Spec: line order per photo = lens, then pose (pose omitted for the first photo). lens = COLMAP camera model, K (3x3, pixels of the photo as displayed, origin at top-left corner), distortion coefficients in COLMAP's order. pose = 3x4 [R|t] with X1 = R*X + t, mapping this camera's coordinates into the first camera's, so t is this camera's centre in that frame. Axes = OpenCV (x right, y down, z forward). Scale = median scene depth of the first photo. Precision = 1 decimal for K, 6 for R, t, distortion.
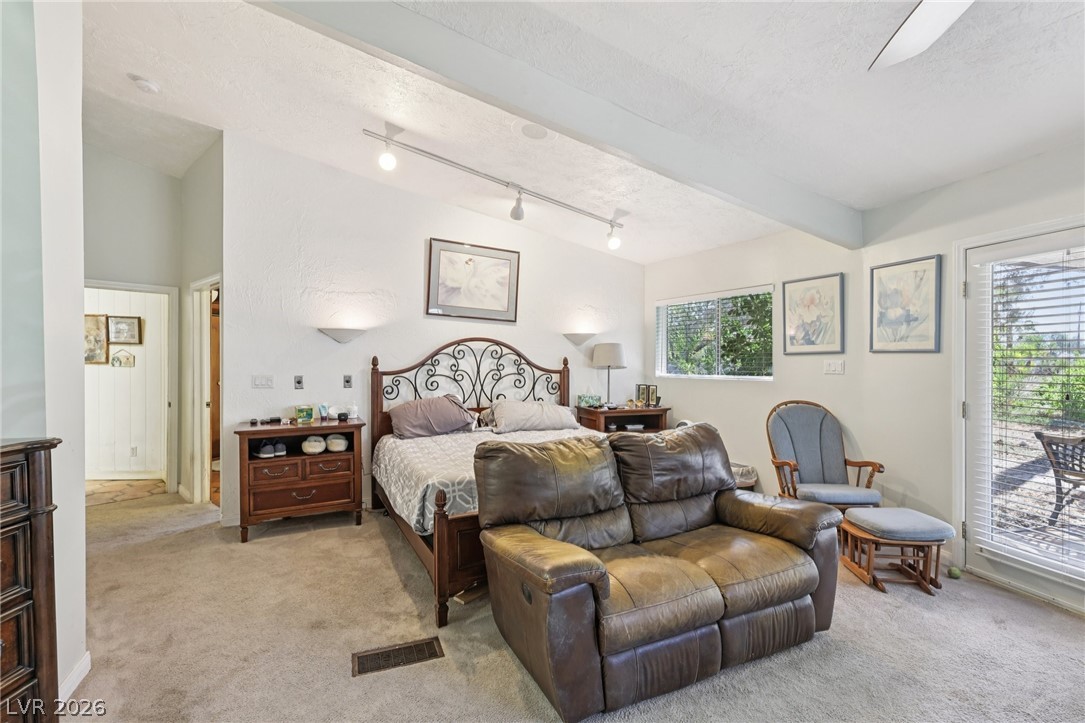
lens RADIAL K [[505.0, 0, 542.2], [0, 505.0, 361.7], [0, 0, 1]] dist [0.000442, 0.000846]
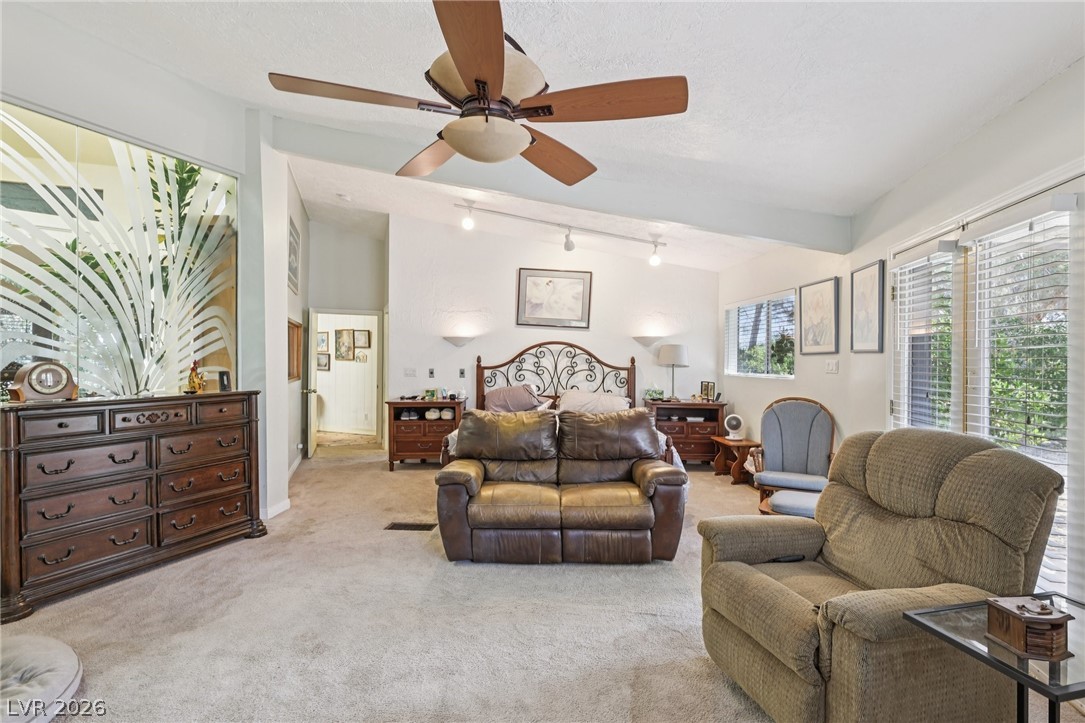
lens RADIAL K [[505.0, 0, 543.0], [0, 505.0, 361.9], [0, 0, 1]] dist [0.000442, 0.000846]
pose [[0.895124, 0.007158, -0.445760, 0.437904], [-0.006625, 0.999974, 0.002753, 0.001523], [0.445768, 0.000489, 0.895148, -0.177243]]
